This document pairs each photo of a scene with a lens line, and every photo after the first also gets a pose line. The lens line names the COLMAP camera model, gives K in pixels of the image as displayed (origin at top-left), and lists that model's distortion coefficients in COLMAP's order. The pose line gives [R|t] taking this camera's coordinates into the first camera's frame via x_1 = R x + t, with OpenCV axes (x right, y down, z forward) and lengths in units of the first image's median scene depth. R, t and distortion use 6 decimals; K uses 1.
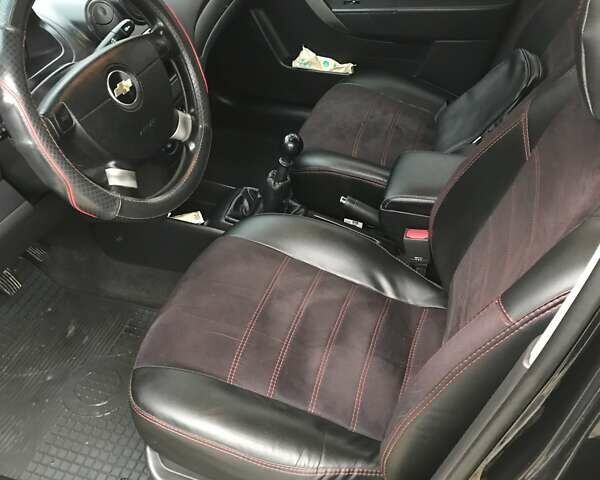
lens RADIAL K [[659.5, 0, 300.0], [0, 659.5, 240.0], [0, 0, 1]] dist [0.102153, -0.389235]
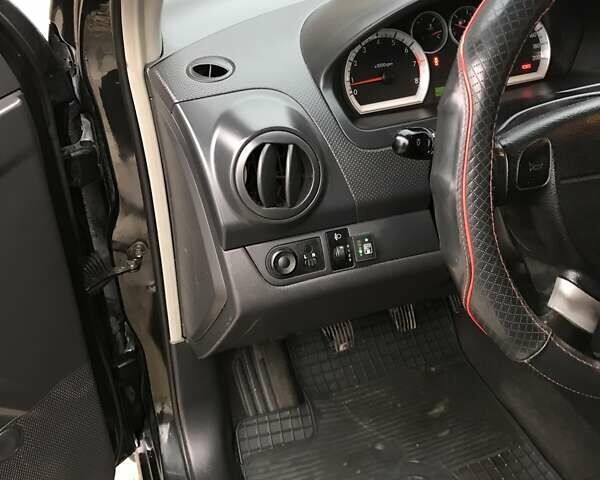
lens RADIAL K [[659.5, 0, 300.0], [0, 659.5, 240.0], [0, 0, 1]] dist [0.102153, -0.389235]
pose [[0.637667, 0.463343, -0.615381, -0.107036], [-0.494254, 0.858849, 0.134506, -0.105079], [0.590842, 0.218384, 0.776669, 0.450948]]
